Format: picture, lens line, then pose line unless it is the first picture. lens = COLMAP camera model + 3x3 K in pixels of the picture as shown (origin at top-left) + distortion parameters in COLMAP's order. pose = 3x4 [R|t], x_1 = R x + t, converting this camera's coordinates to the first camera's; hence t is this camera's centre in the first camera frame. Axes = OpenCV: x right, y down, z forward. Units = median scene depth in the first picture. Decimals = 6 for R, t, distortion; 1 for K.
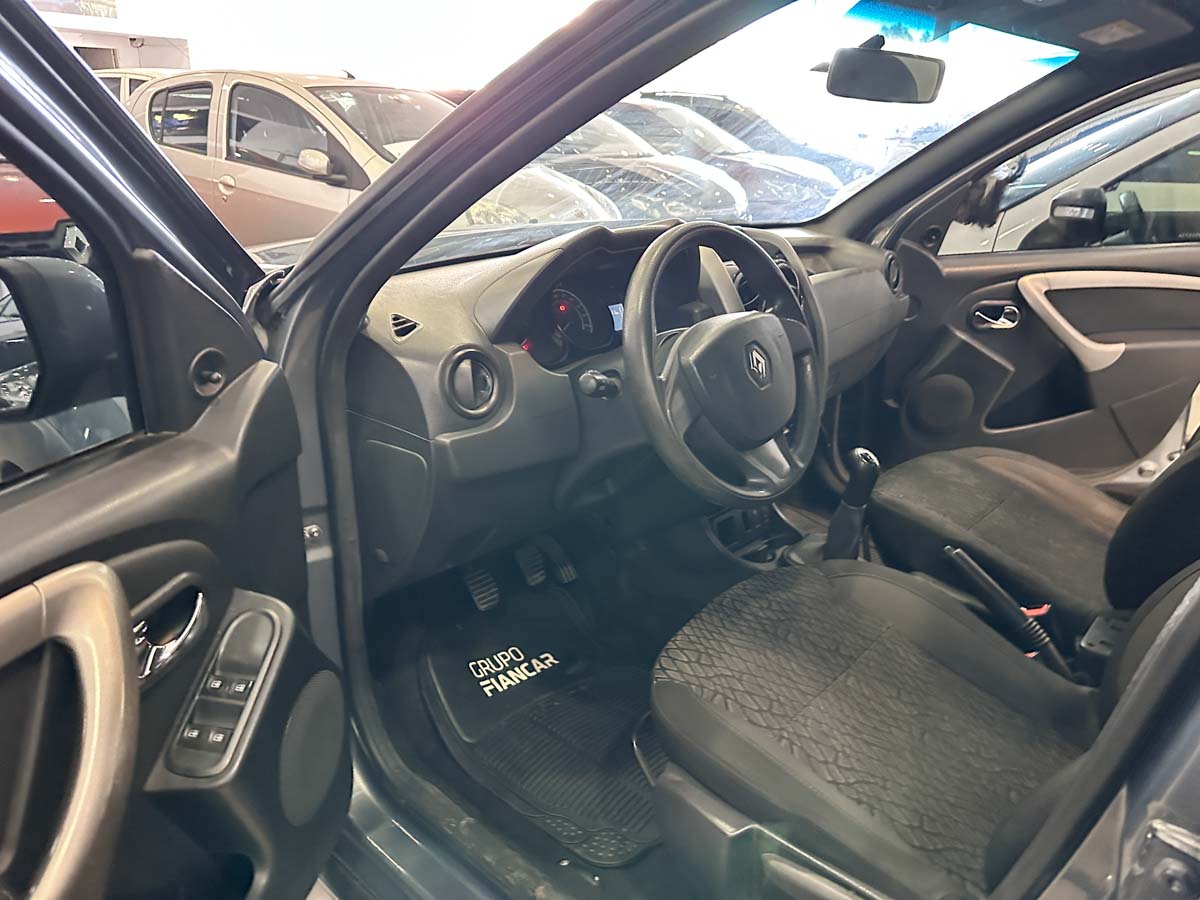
lens RADIAL K [[862.9, 0, 600.0], [0, 862.9, 450.0], [0, 0, 1]] dist [0.005526, 0.001453]
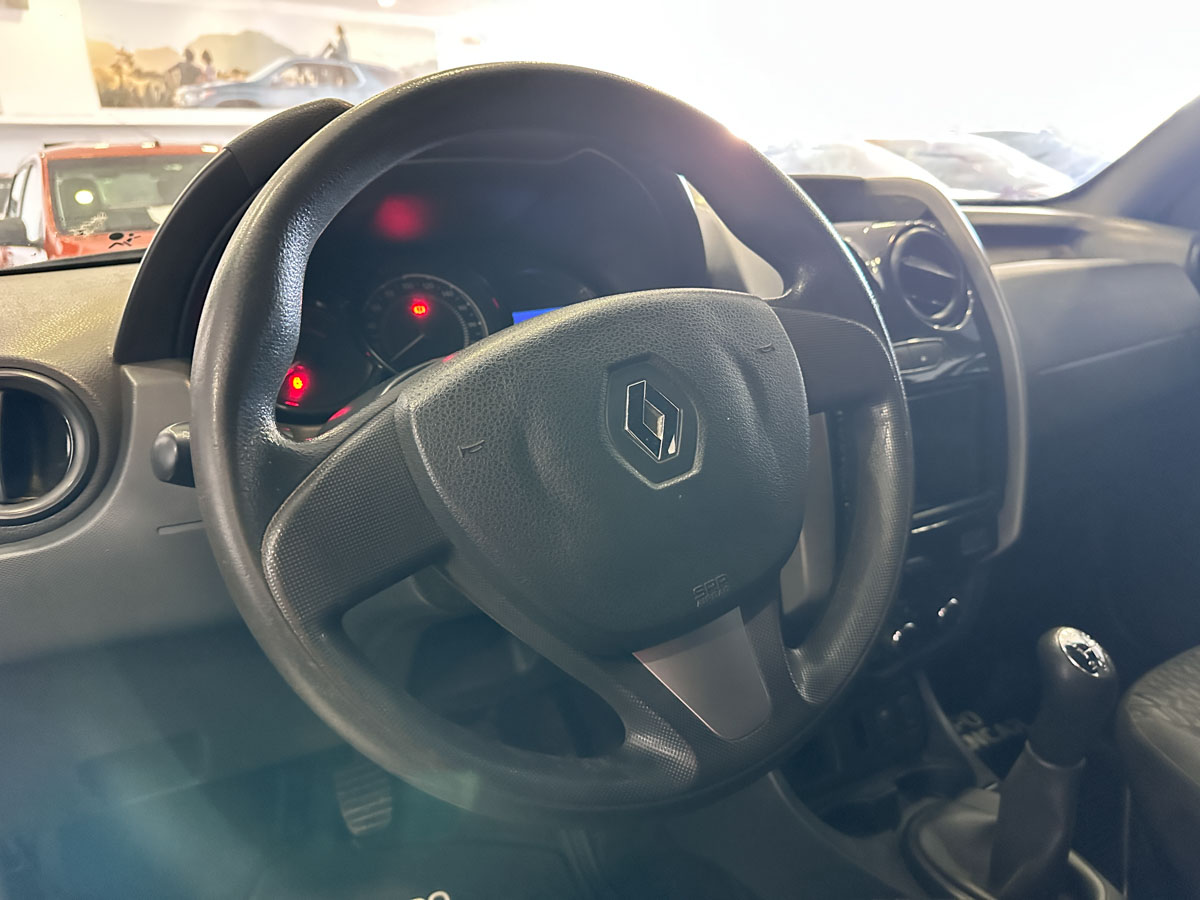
lens RADIAL K [[830.1, 0, 600.0], [0, 830.1, 450.0], [0, 0, 1]] dist [0.096681, -0.159427]
pose [[0.942553, 0.027850, -0.332895, 0.199600], [-0.052905, 0.996387, -0.066435, -0.044531], [0.329842, 0.080231, 0.940621, 0.489839]]
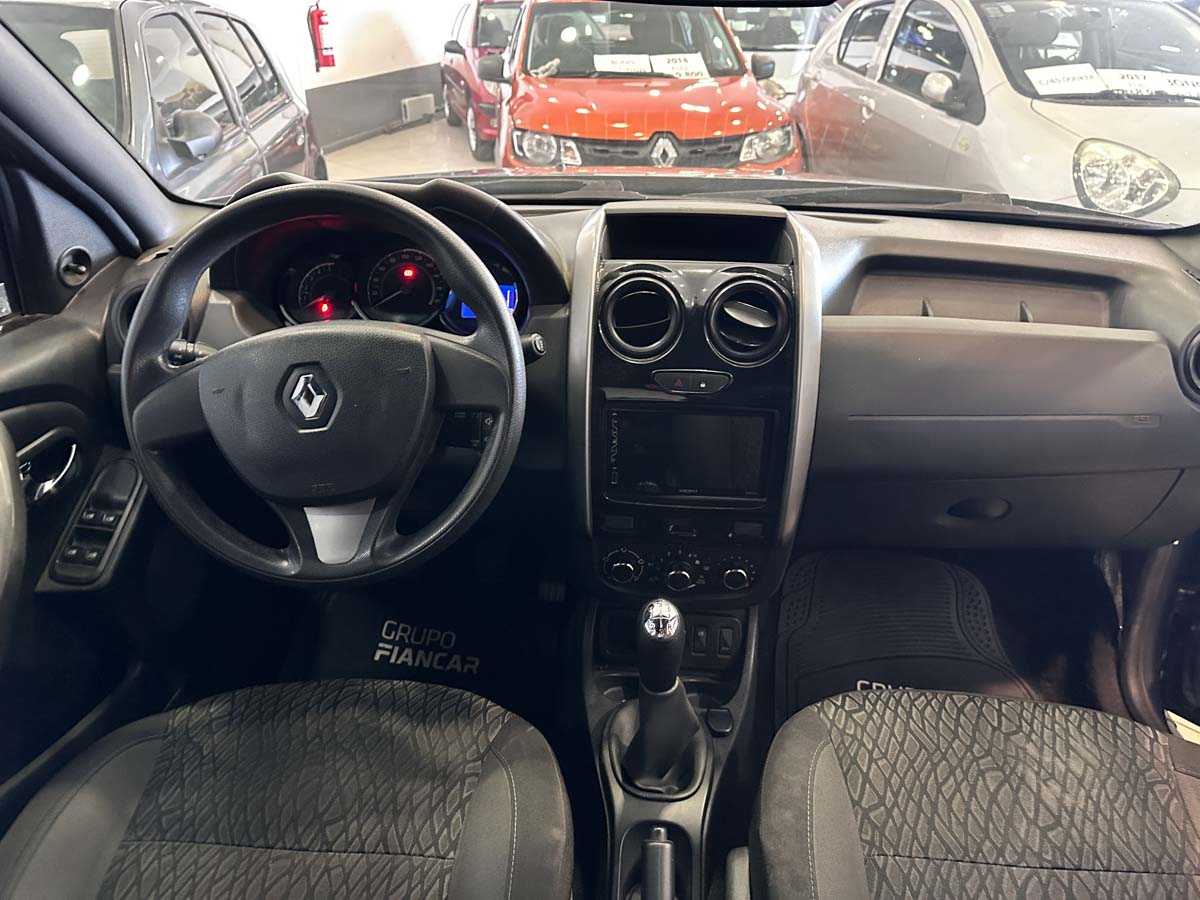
lens RADIAL K [[862.9, 0, 600.0], [0, 862.9, 450.0], [0, 0, 1]] dist [0.005526, 0.001453]
pose [[0.600383, 0.341035, -0.723350, 0.623371], [-0.282401, 0.936651, 0.207205, -0.197768], [0.748191, 0.079873, 0.658658, 0.525763]]
